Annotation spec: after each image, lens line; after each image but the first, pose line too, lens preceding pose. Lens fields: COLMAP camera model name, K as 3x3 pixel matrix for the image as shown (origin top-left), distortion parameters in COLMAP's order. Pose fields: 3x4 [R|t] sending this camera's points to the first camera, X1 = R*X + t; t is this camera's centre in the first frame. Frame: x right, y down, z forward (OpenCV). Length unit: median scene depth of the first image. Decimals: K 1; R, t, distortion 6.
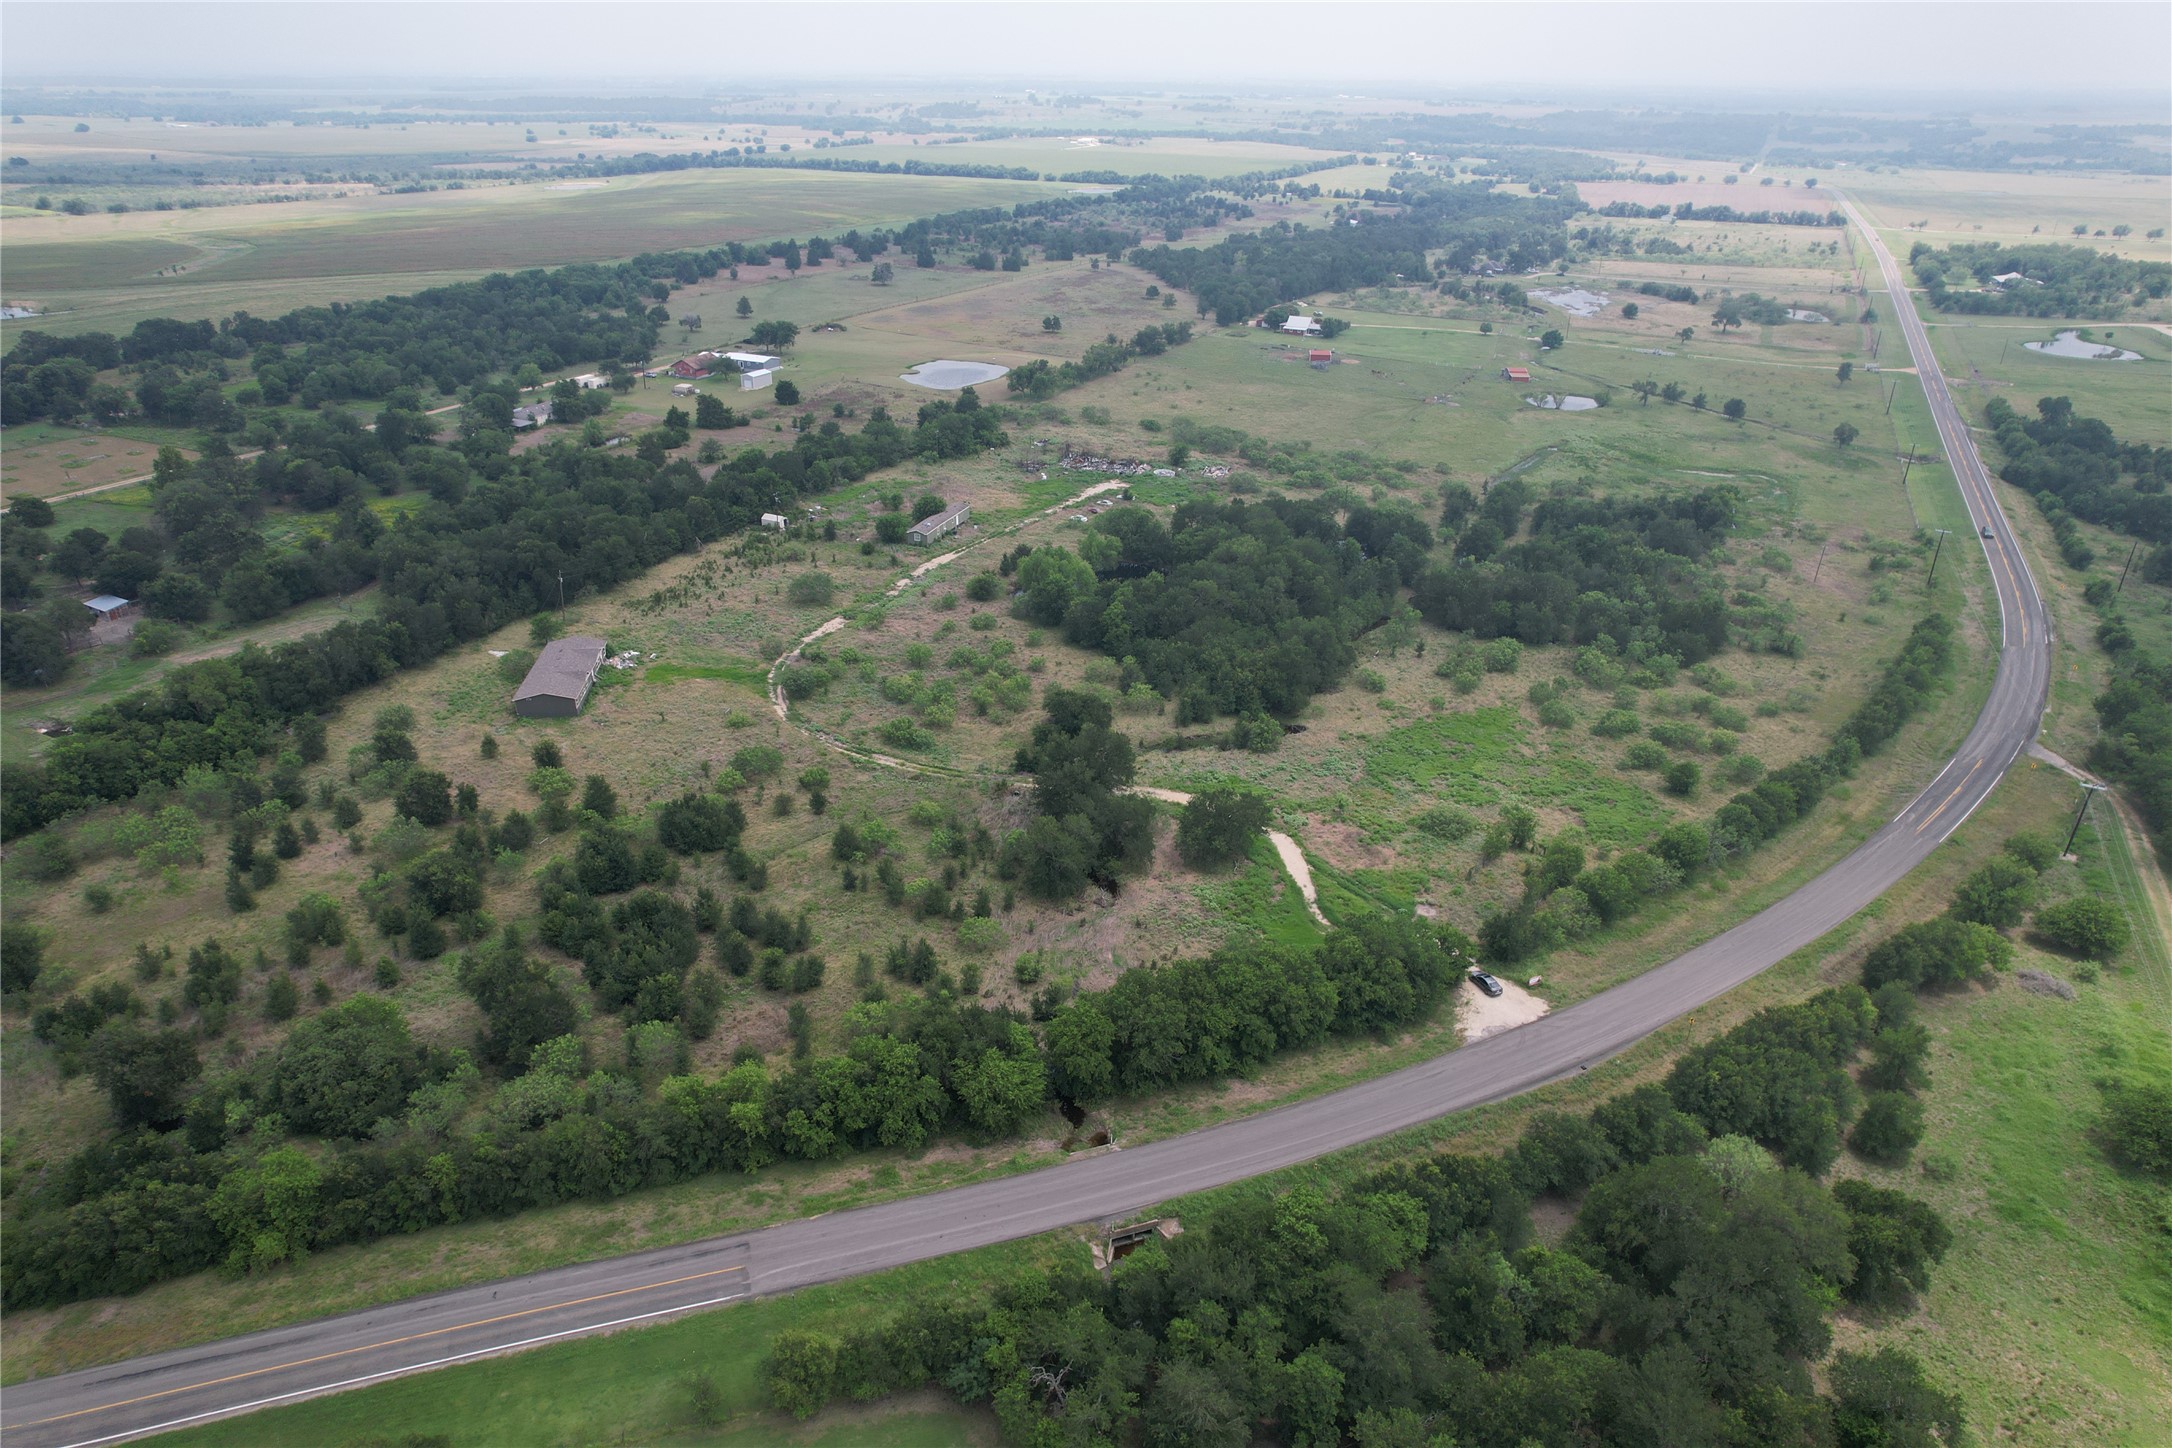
lens RADIAL K [[1392.3, 0, 1091.9], [0, 1392.3, 730.0], [0, 0, 1]] dist [-0.078013, 0.067803]
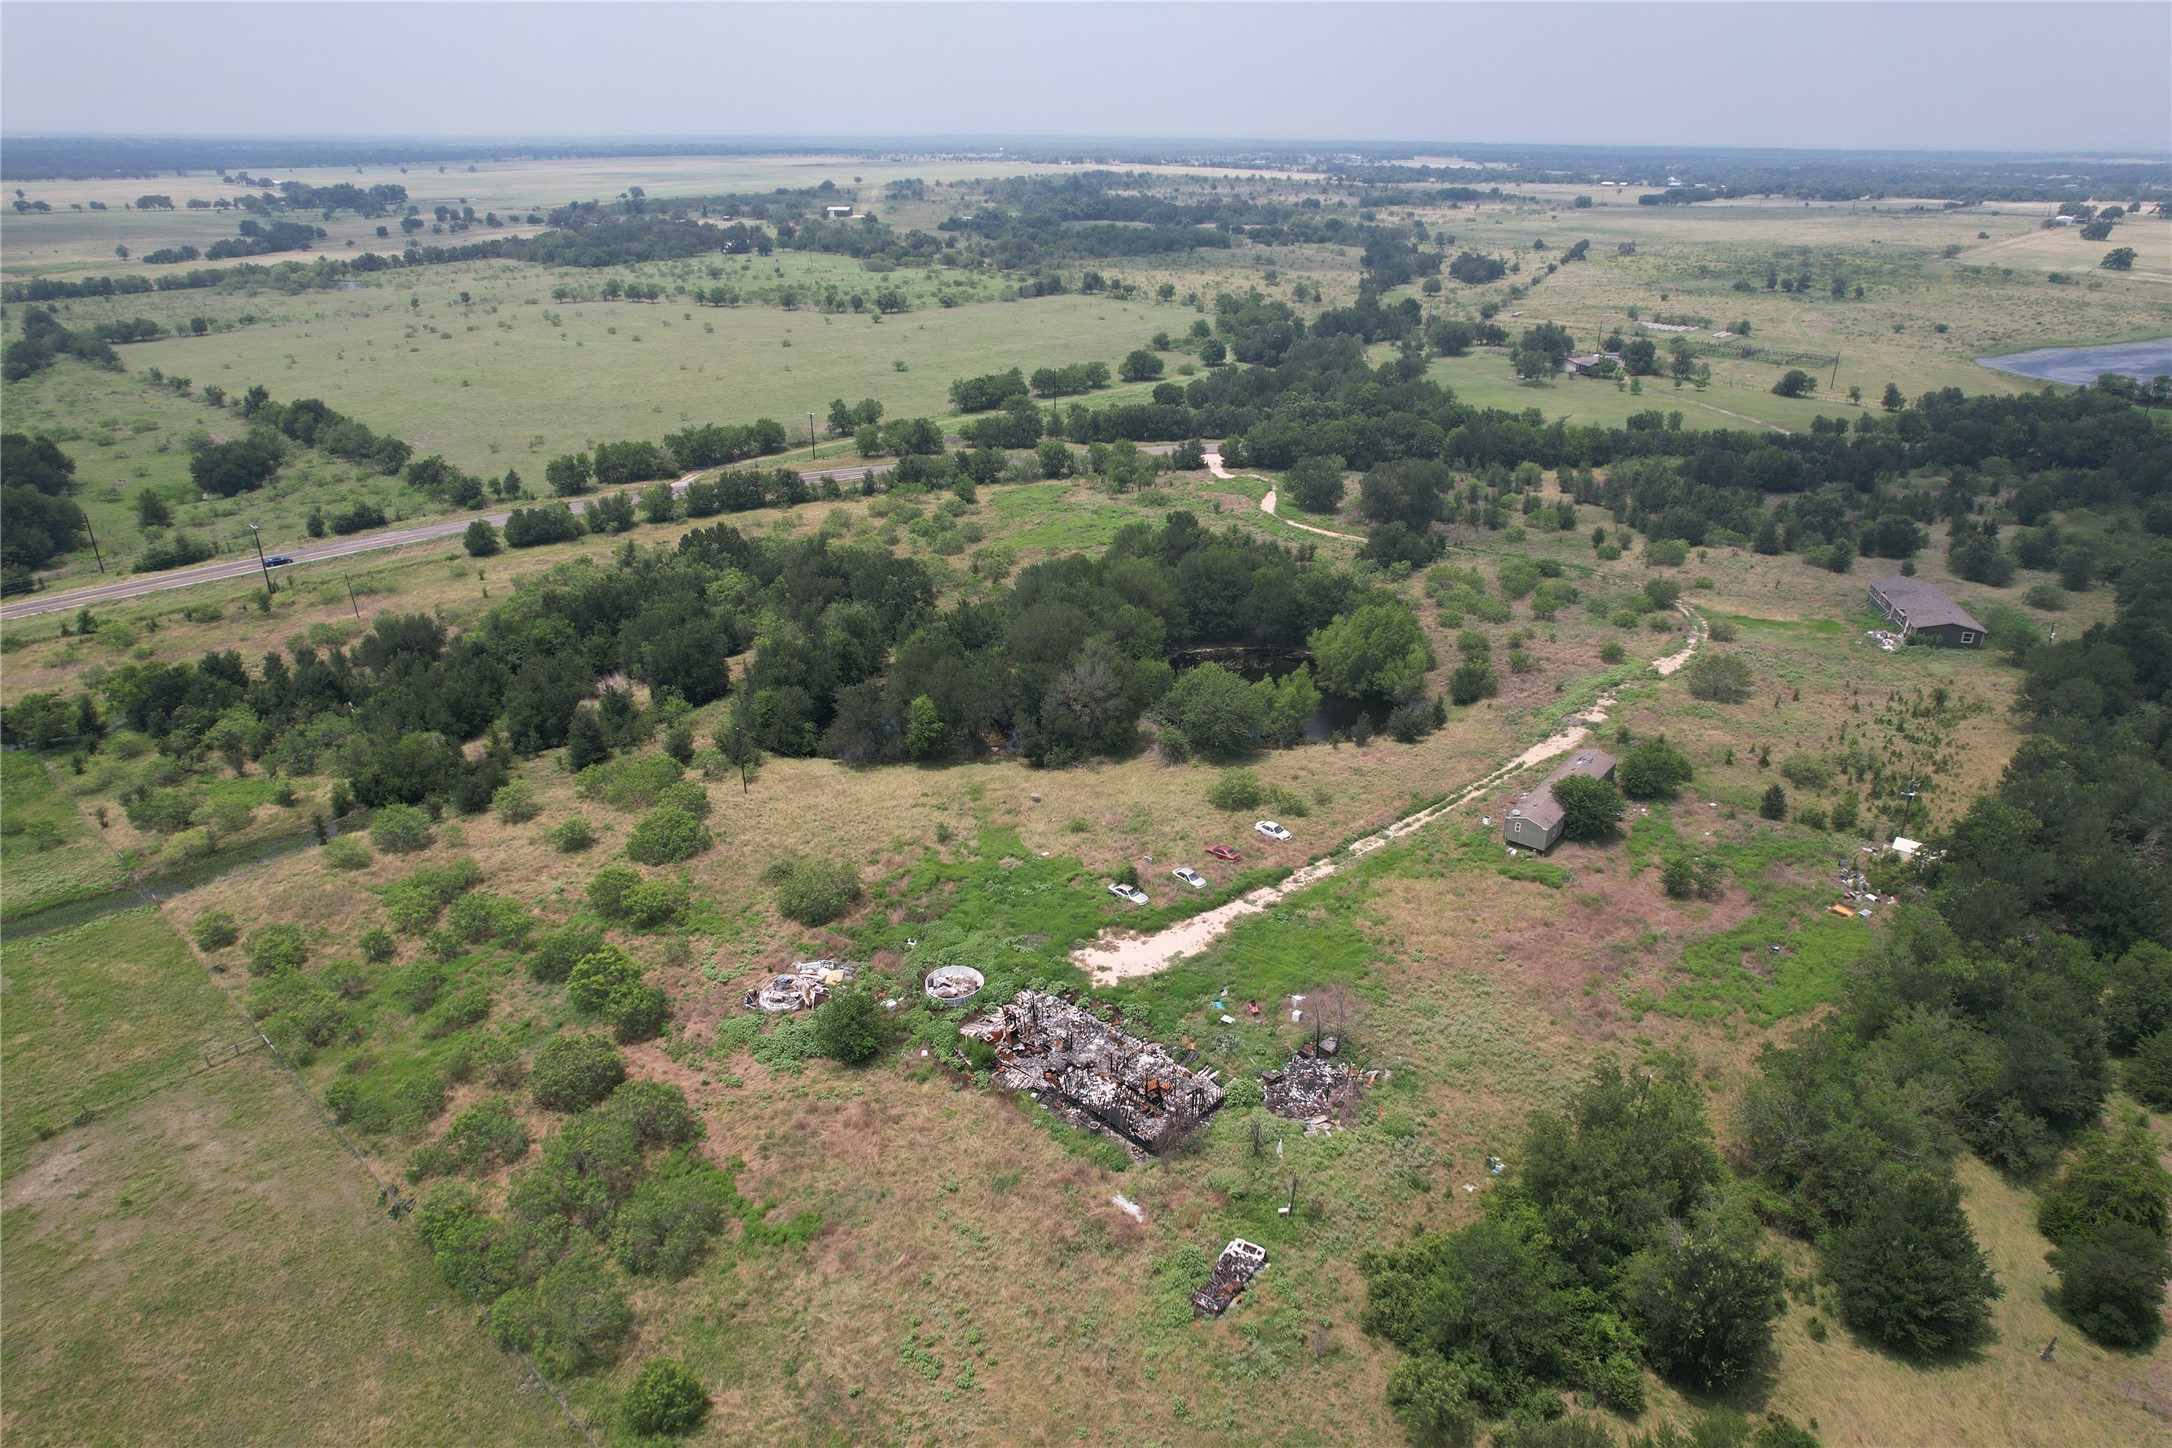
lens RADIAL K [[1392.3, 0, 1078.0], [0, 1392.3, 726.2], [0, 0, 1]] dist [-0.078013, 0.067803]
pose [[-0.947206, -0.144263, 0.286336, -0.103301], [0.124231, 0.658161, 0.742557, -0.711722], [-0.295579, 0.738927, -0.605492, 1.683426]]
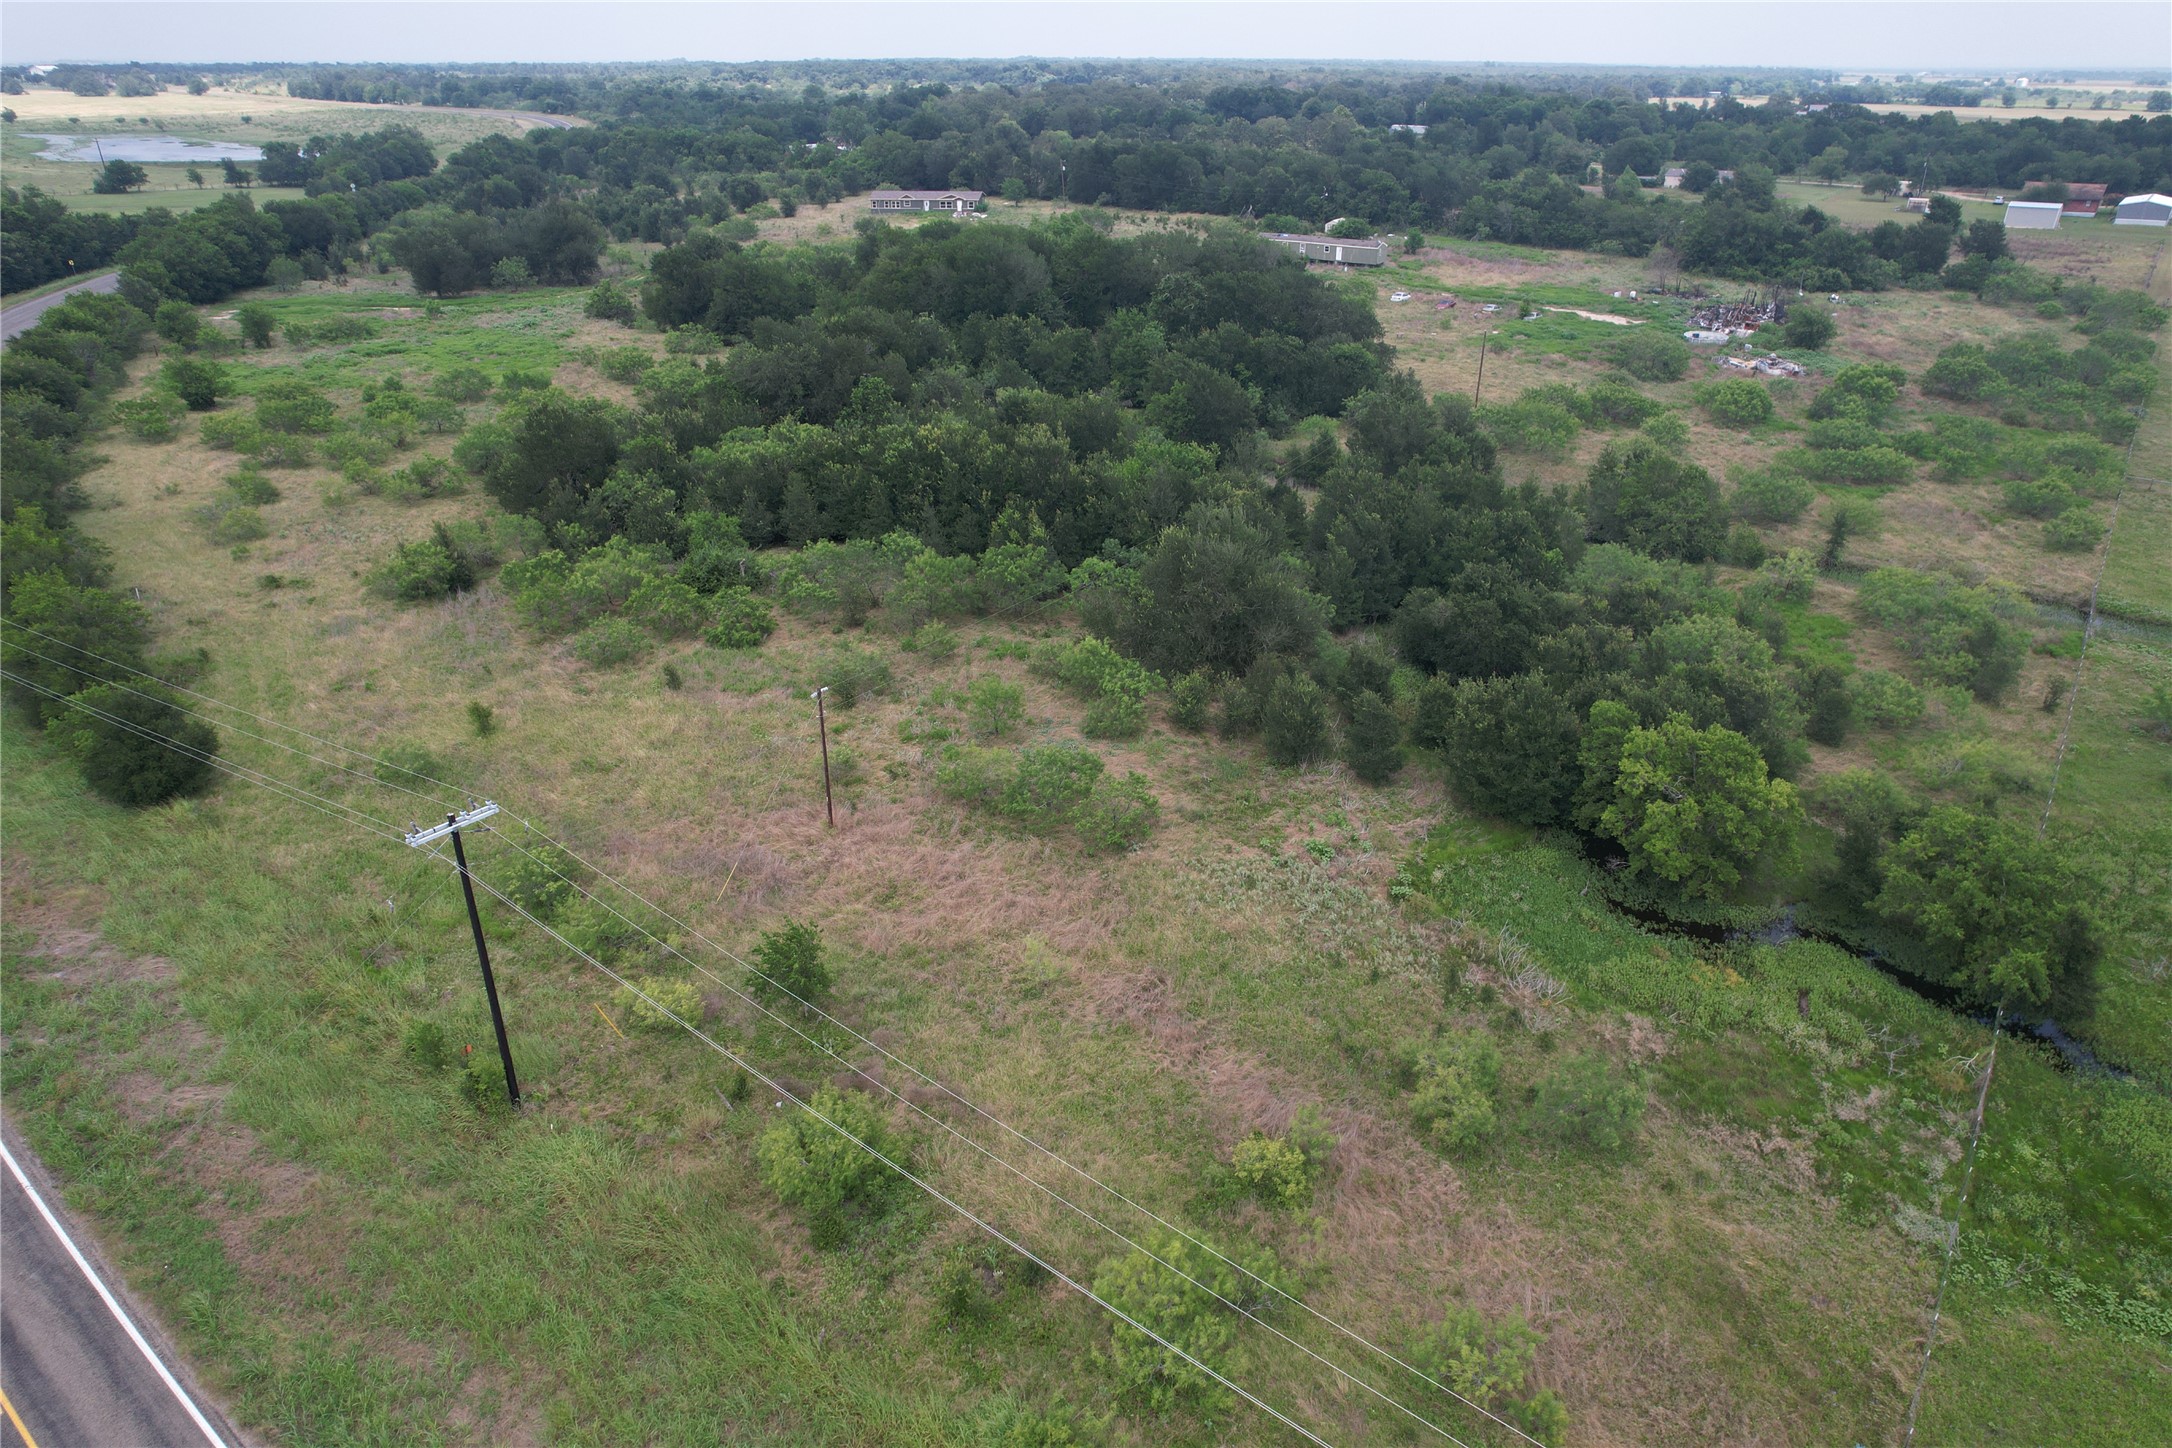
lens RADIAL K [[1392.3, 0, 1086.1], [0, 1392.3, 716.3], [0, 0, 1]] dist [-0.078013, 0.067803]
pose [[-0.196622, 0.414400, -0.888601, 0.876654], [-0.430342, 0.777858, 0.457977, -0.301437], [0.880991, 0.472451, 0.025389, 1.237937]]
